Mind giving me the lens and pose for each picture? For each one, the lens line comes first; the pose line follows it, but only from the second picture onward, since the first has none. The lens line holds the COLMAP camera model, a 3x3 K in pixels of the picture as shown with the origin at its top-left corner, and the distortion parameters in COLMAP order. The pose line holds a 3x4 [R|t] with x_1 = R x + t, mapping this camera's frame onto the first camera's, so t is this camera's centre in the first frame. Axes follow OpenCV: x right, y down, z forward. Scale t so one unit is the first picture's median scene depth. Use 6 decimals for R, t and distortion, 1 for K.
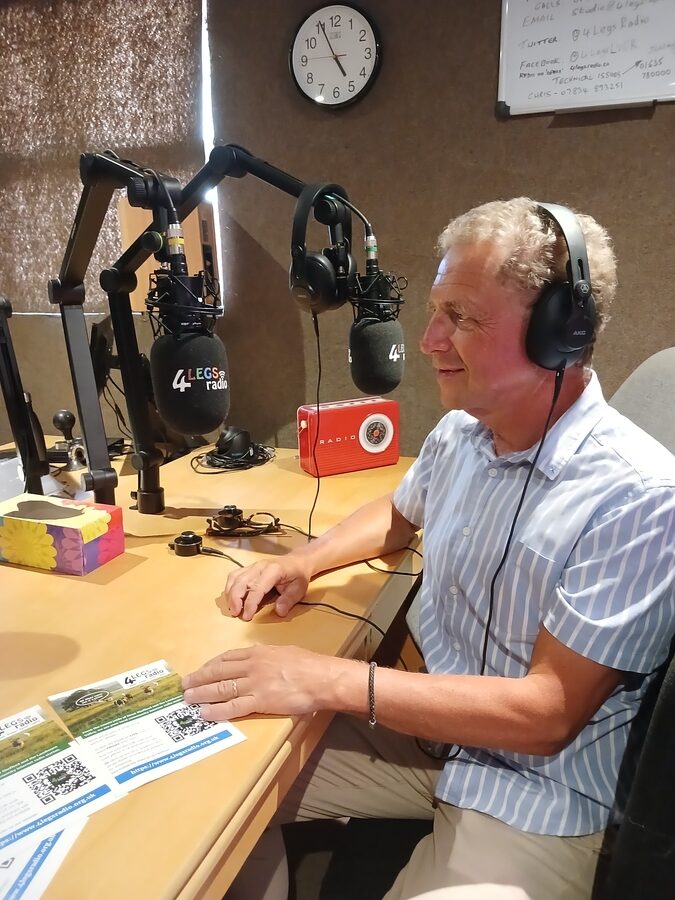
lens RADIAL K [[708.0, 0, 331.9], [0, 708.0, 462.0], [0, 0, 1]] dist [0.020067, -0.045253]
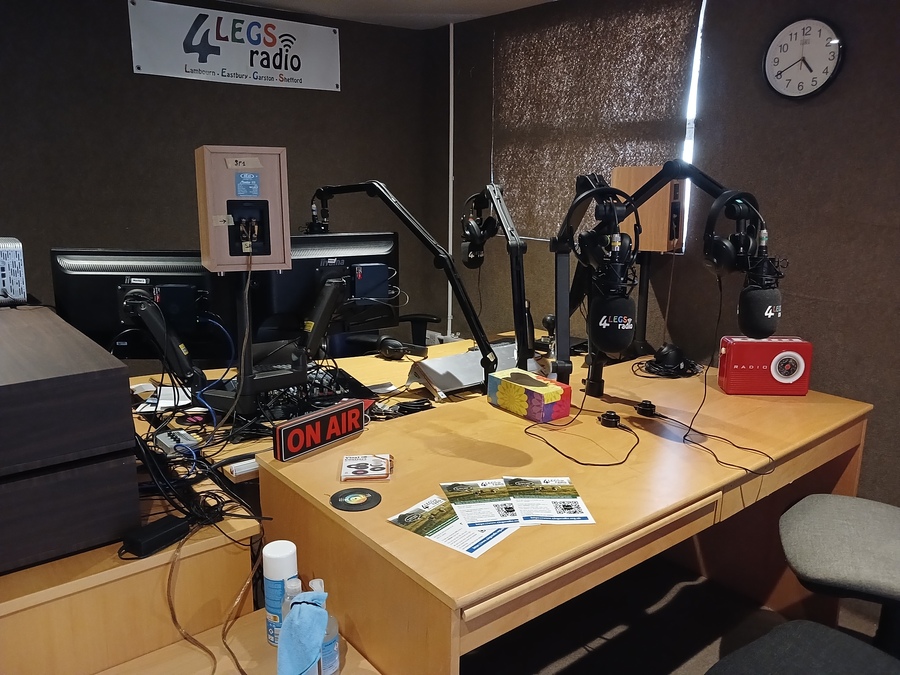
lens RADIAL K [[708.0, 0, 449.6], [0, 708.0, 339.1], [0, 0, 1]] dist [0.020067, -0.045253]
pose [[0.862631, 0.144035, -0.484894, 0.139522], [-0.159028, 0.987220, 0.010336, -0.008335], [0.480185, 0.068196, 0.874512, -0.325347]]
